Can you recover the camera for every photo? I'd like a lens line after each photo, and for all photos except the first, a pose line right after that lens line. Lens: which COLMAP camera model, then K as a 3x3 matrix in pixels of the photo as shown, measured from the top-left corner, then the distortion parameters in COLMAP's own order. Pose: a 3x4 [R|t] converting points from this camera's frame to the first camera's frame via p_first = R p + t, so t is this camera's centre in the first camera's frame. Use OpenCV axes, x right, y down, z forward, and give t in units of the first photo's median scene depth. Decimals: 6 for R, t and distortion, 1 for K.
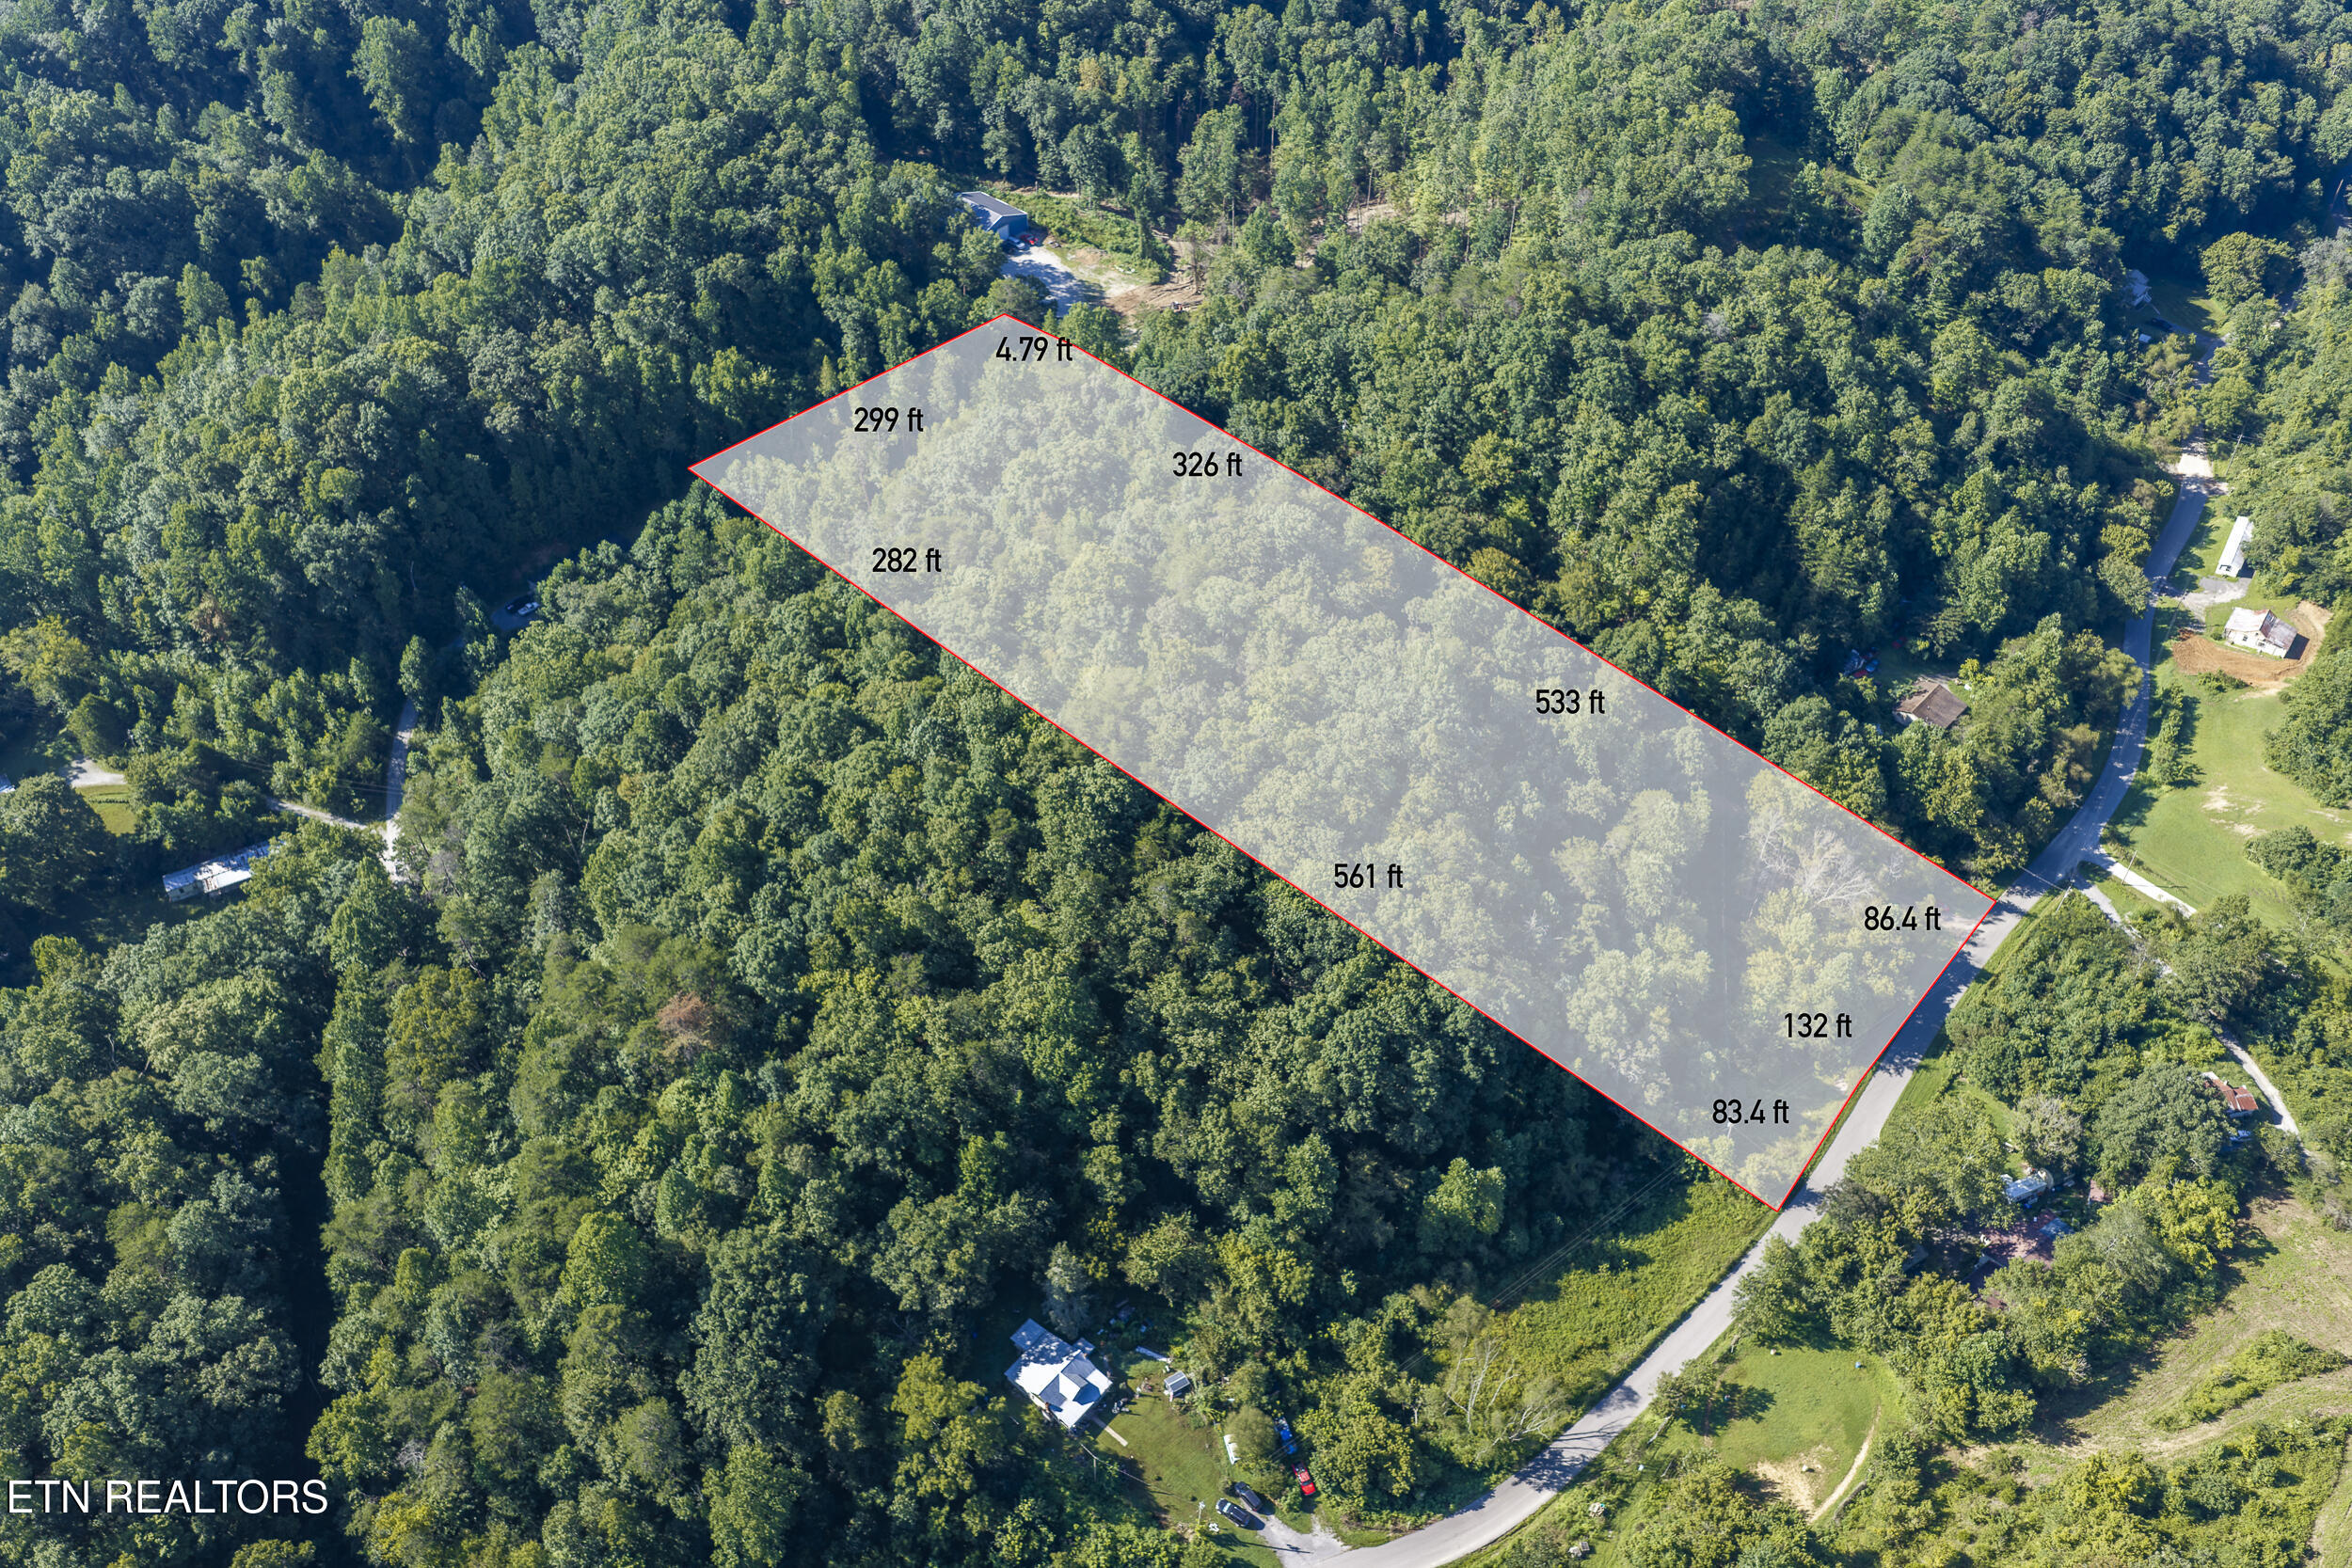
lens RADIAL K [[1955.1, 0, 1189.6], [0, 1955.1, 775.8], [0, 0, 1]] dist [0.014655, -0.023306]
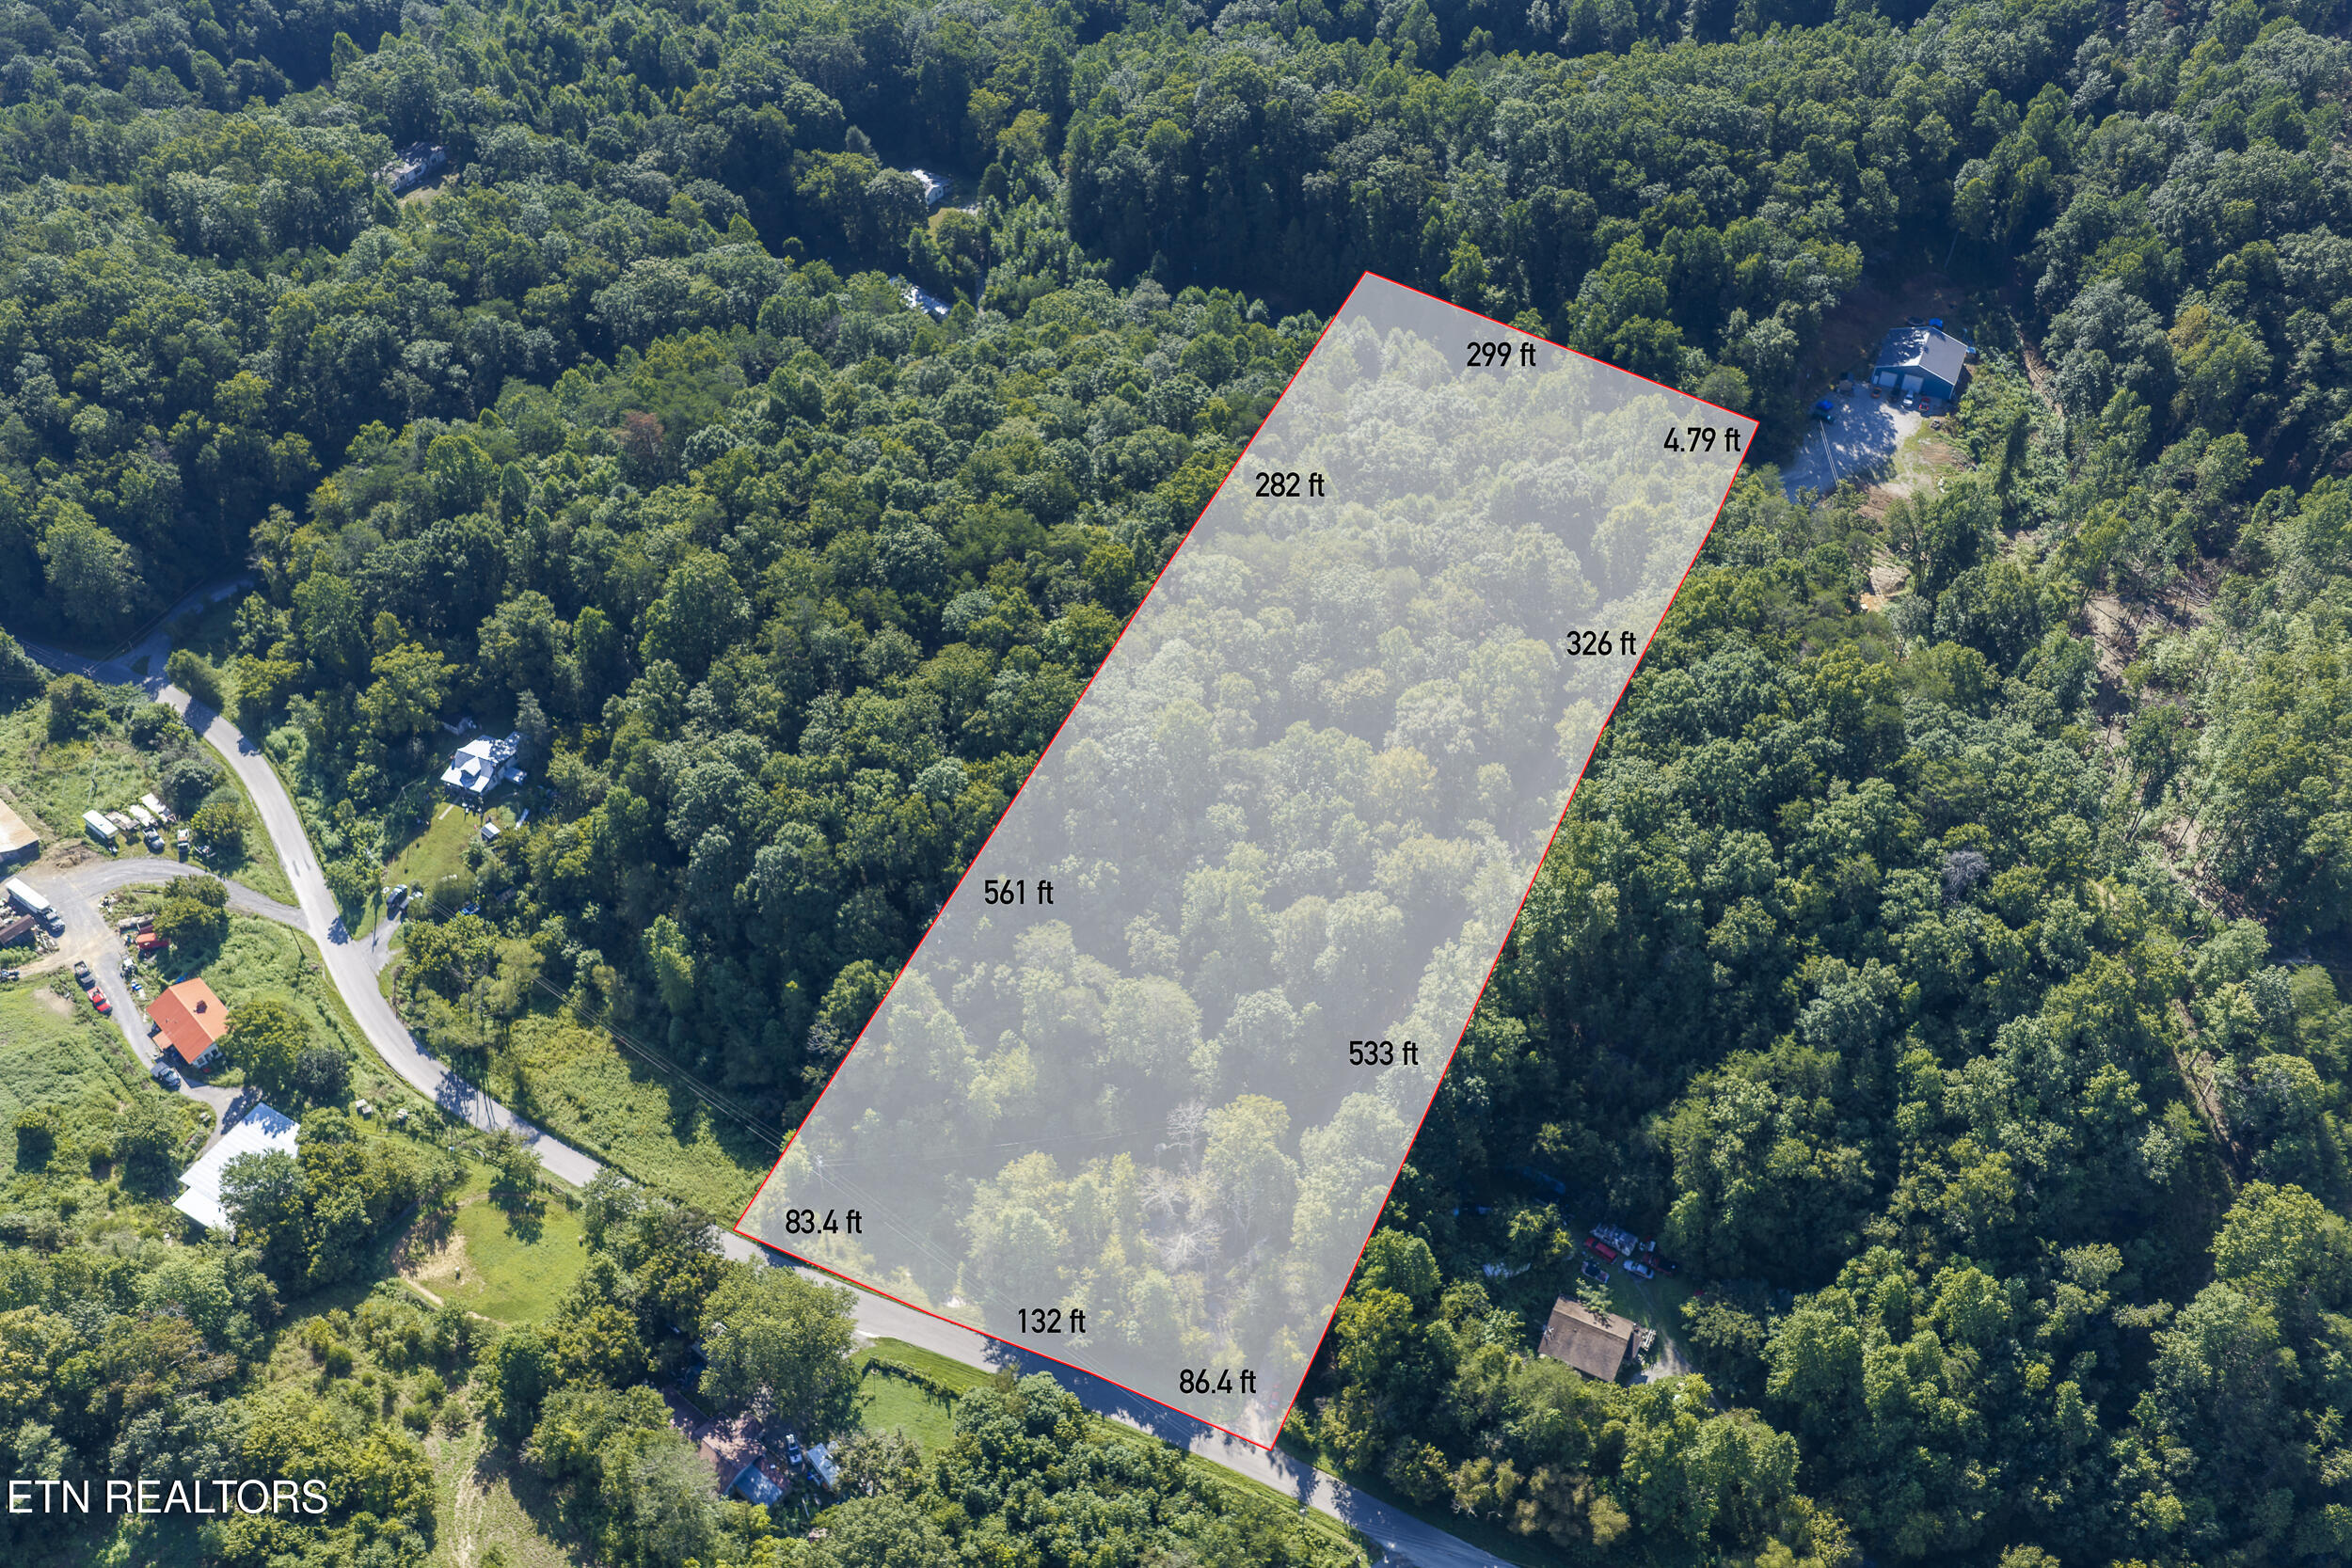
lens RADIAL K [[1955.1, 0, 1183.5], [0, 1955.1, 784.6], [0, 0, 1]] dist [0.014655, -0.023306]
pose [[0.294657, 0.679060, -0.672351, 0.780250], [-0.669255, 0.648865, 0.362040, -0.382504], [0.682111, 0.343297, 0.645656, 0.387061]]
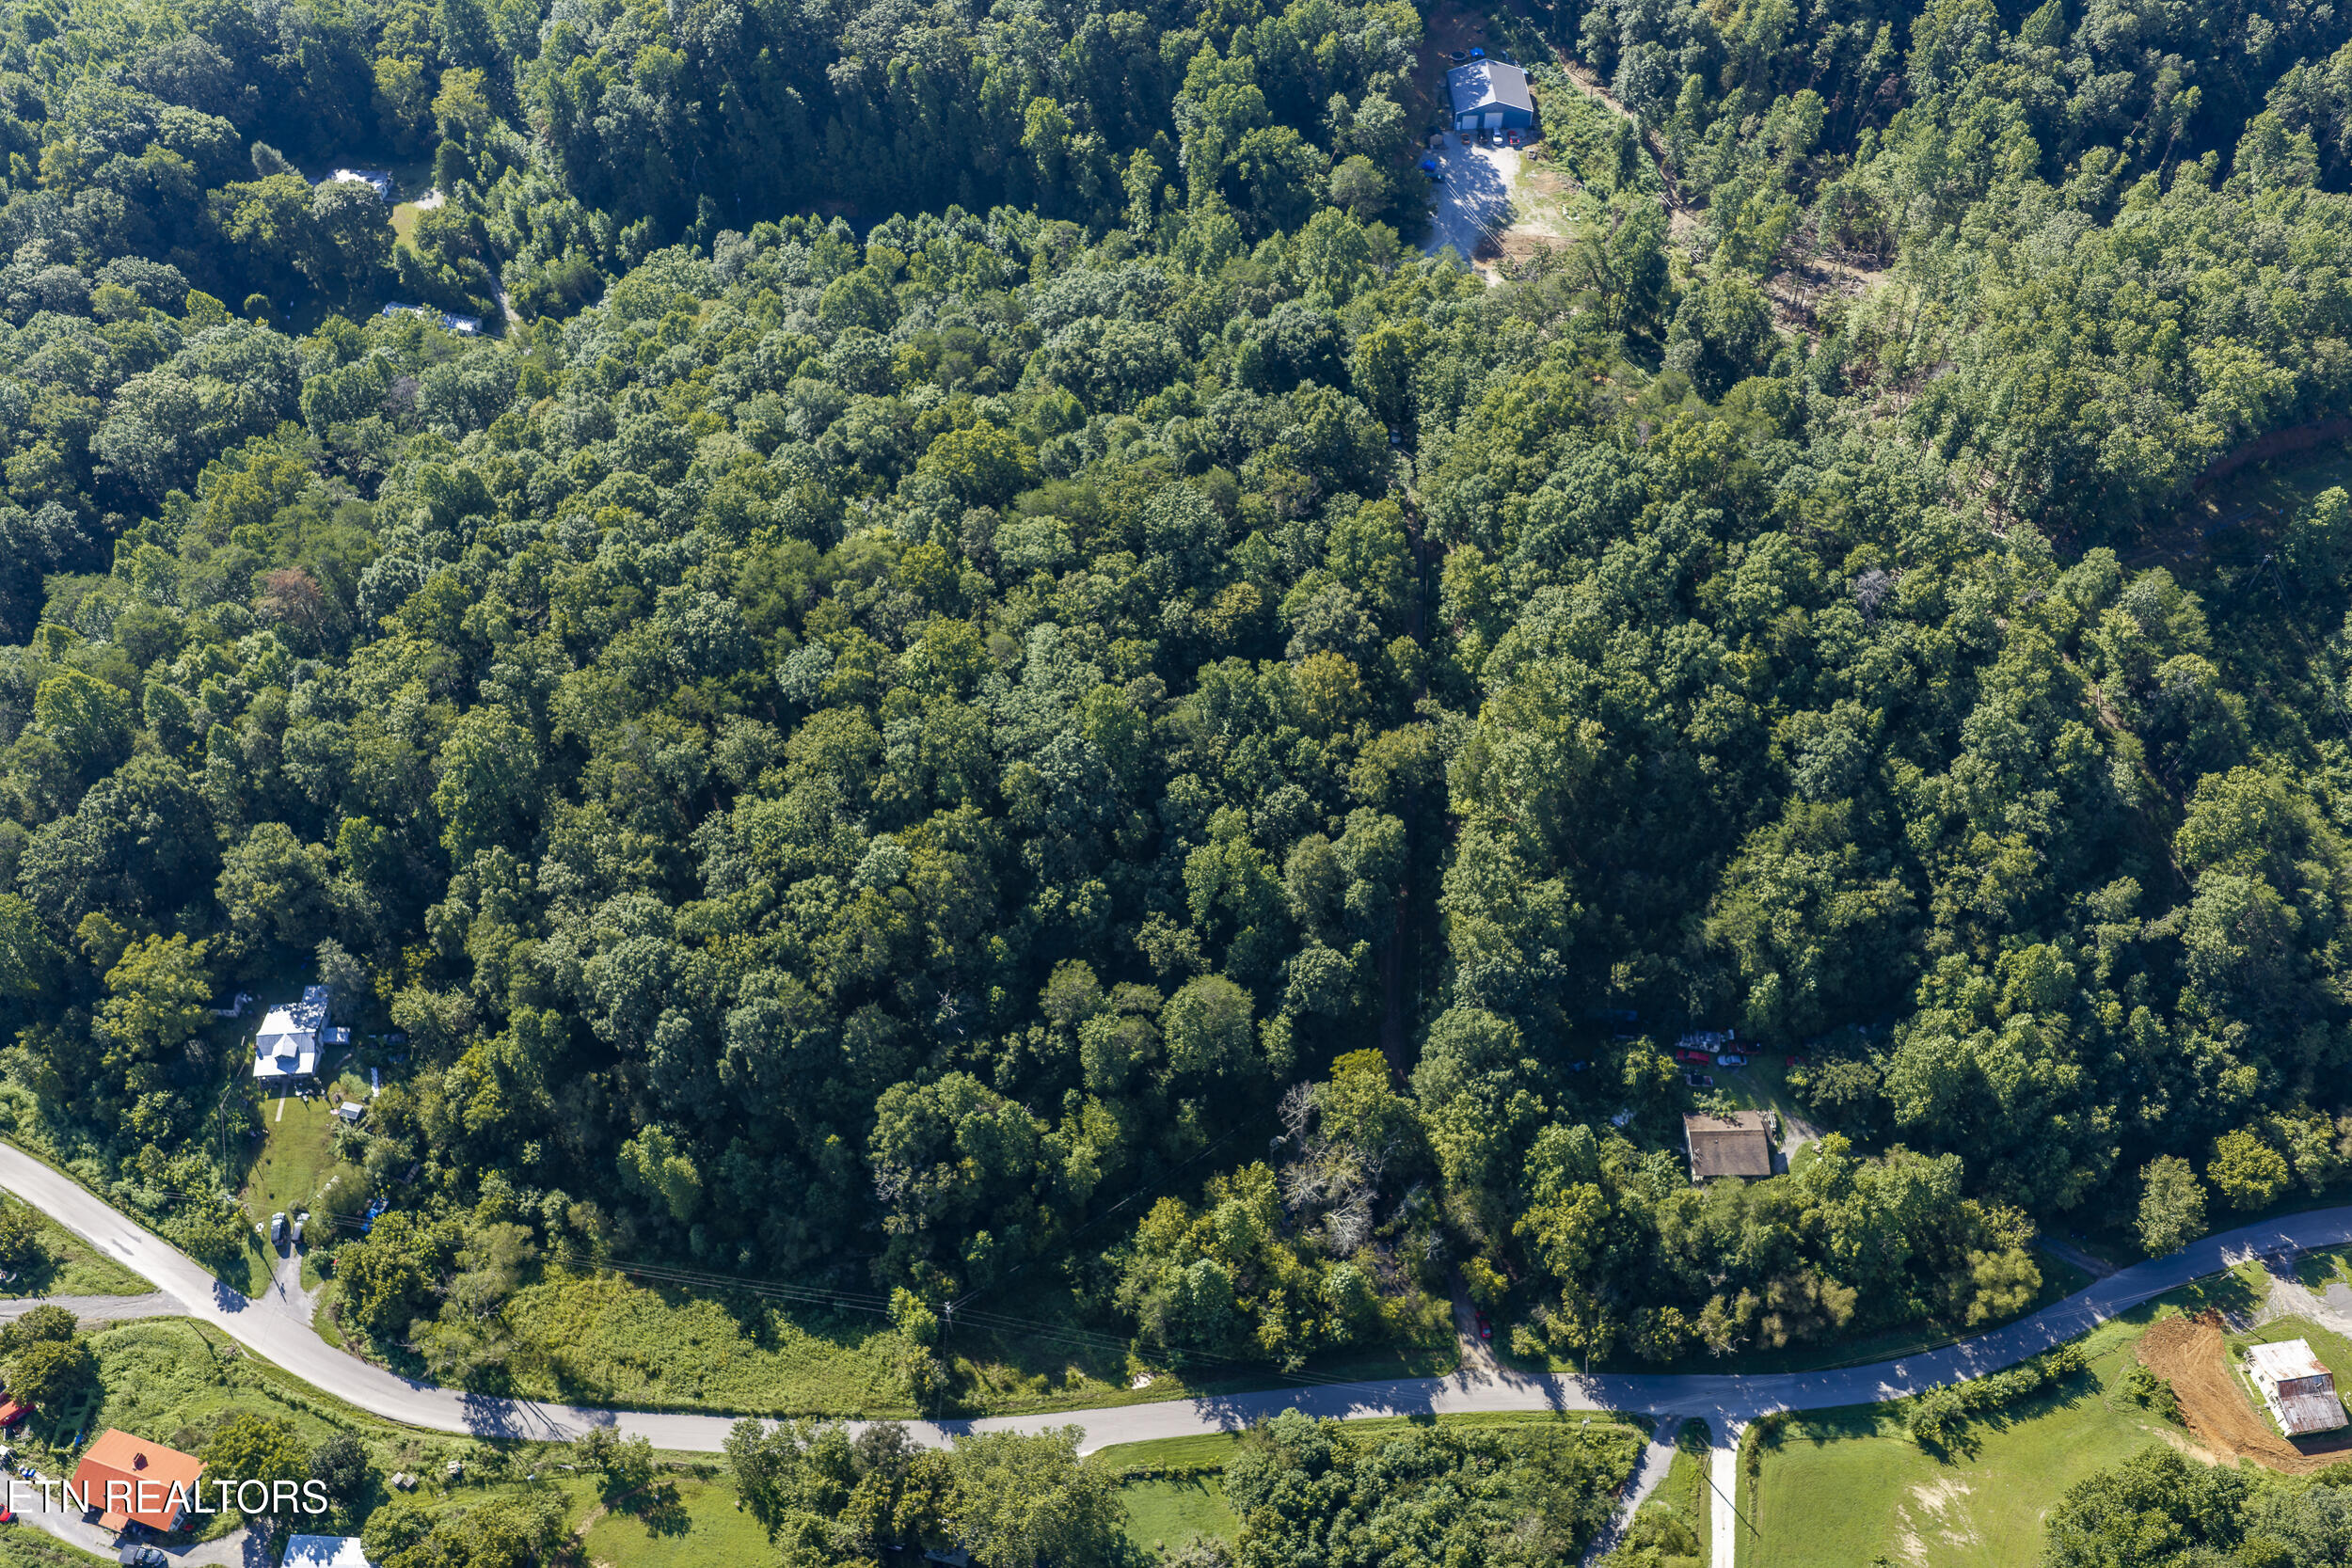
lens RADIAL K [[1955.1, 0, 1186.9], [0, 1955.1, 784.2], [0, 0, 1]] dist [0.014655, -0.023306]
pose [[0.695196, 0.559875, -0.450824, 0.563069], [-0.497761, 0.827426, 0.259999, -0.278318], [0.518591, 0.043652, 0.853907, 0.257123]]
